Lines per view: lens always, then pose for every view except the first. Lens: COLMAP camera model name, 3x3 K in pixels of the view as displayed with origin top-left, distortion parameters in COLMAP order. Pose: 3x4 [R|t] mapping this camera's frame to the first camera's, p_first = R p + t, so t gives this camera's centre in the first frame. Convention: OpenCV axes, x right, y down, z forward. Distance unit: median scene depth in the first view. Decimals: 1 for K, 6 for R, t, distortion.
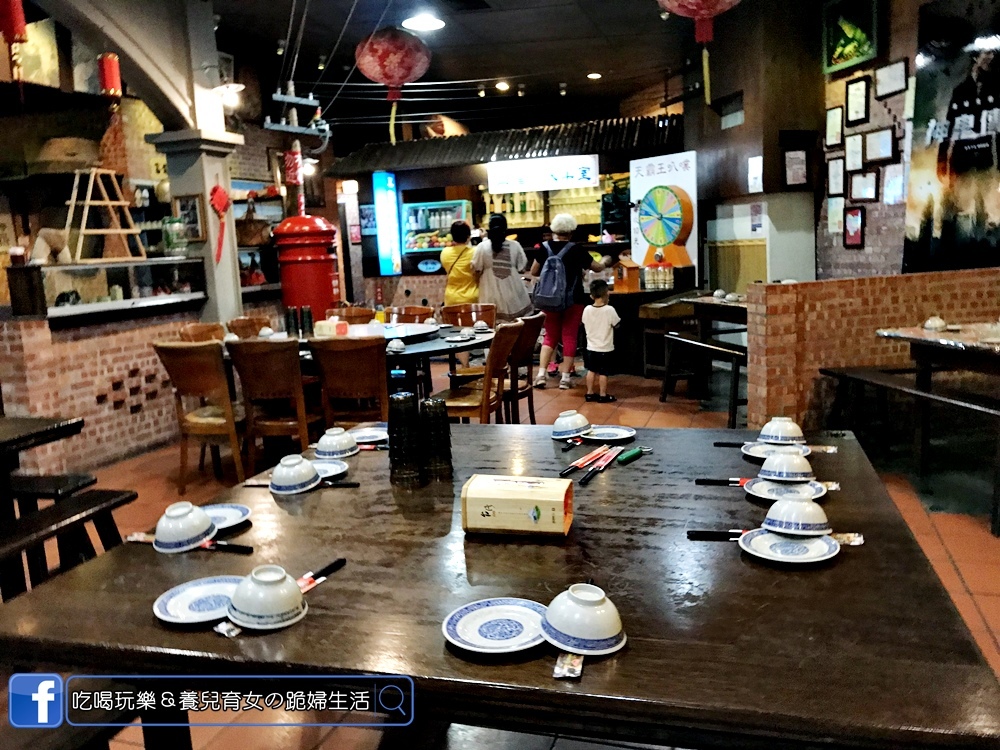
lens RADIAL K [[795.4, 0, 474.8], [0, 795.4, 357.6], [0, 0, 1]] dist [-0.000719, 0.024250]
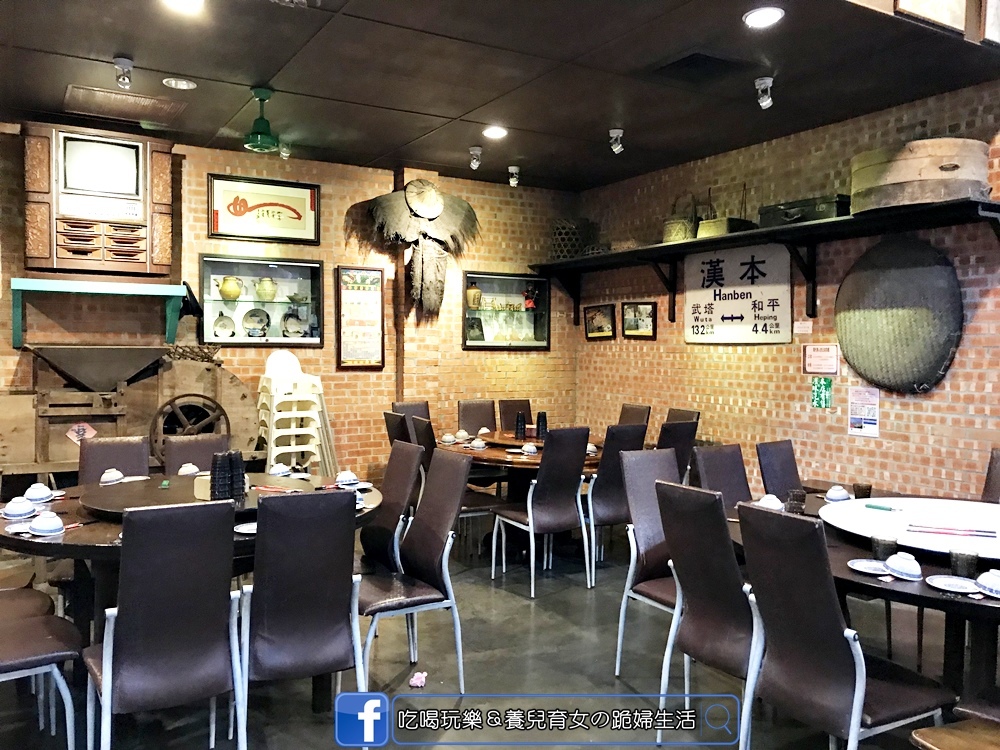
lens RADIAL K [[795.4, 0, 500.8], [0, 795.4, 364.9], [0, 0, 1]] dist [-0.000719, 0.024250]
pose [[0.749740, 0.069659, -0.658056, -0.488459], [-0.134158, 0.989793, -0.048074, -0.082223], [0.647990, 0.124326, 0.751433, 0.568328]]
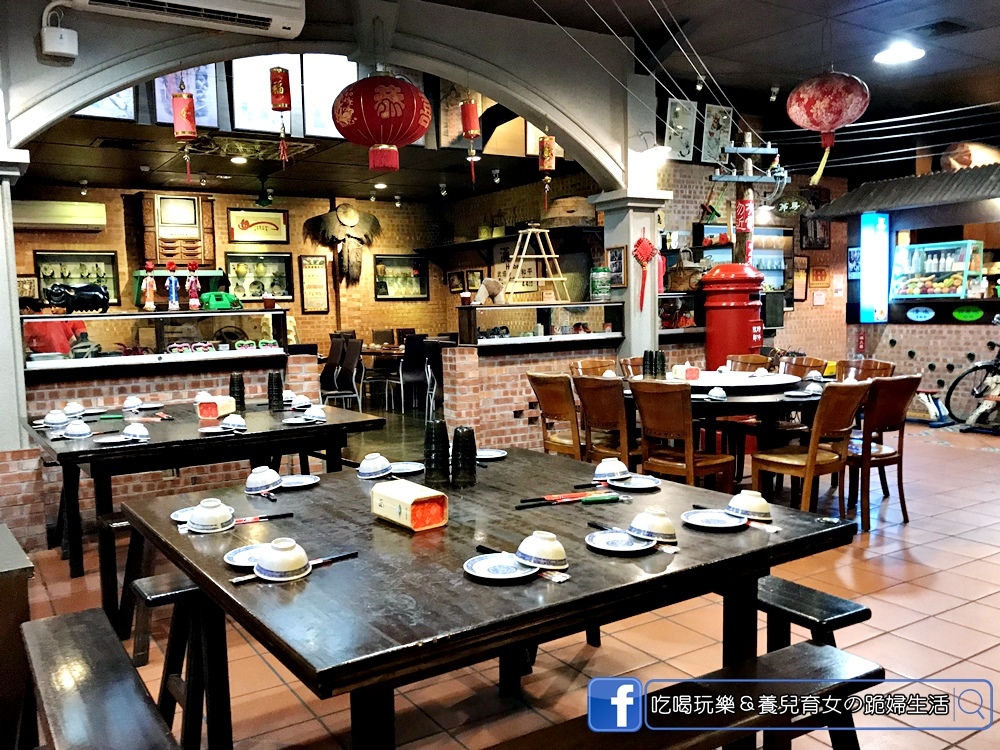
lens RADIAL K [[795.4, 0, 497.3], [0, 795.4, 372.3], [0, 0, 1]] dist [-0.000719, 0.024250]
pose [[0.785806, 0.082050, -0.613006, 0.212634], [-0.098949, 0.995072, 0.006347, -0.014110], [0.610506, 0.055669, 0.790053, -0.001082]]
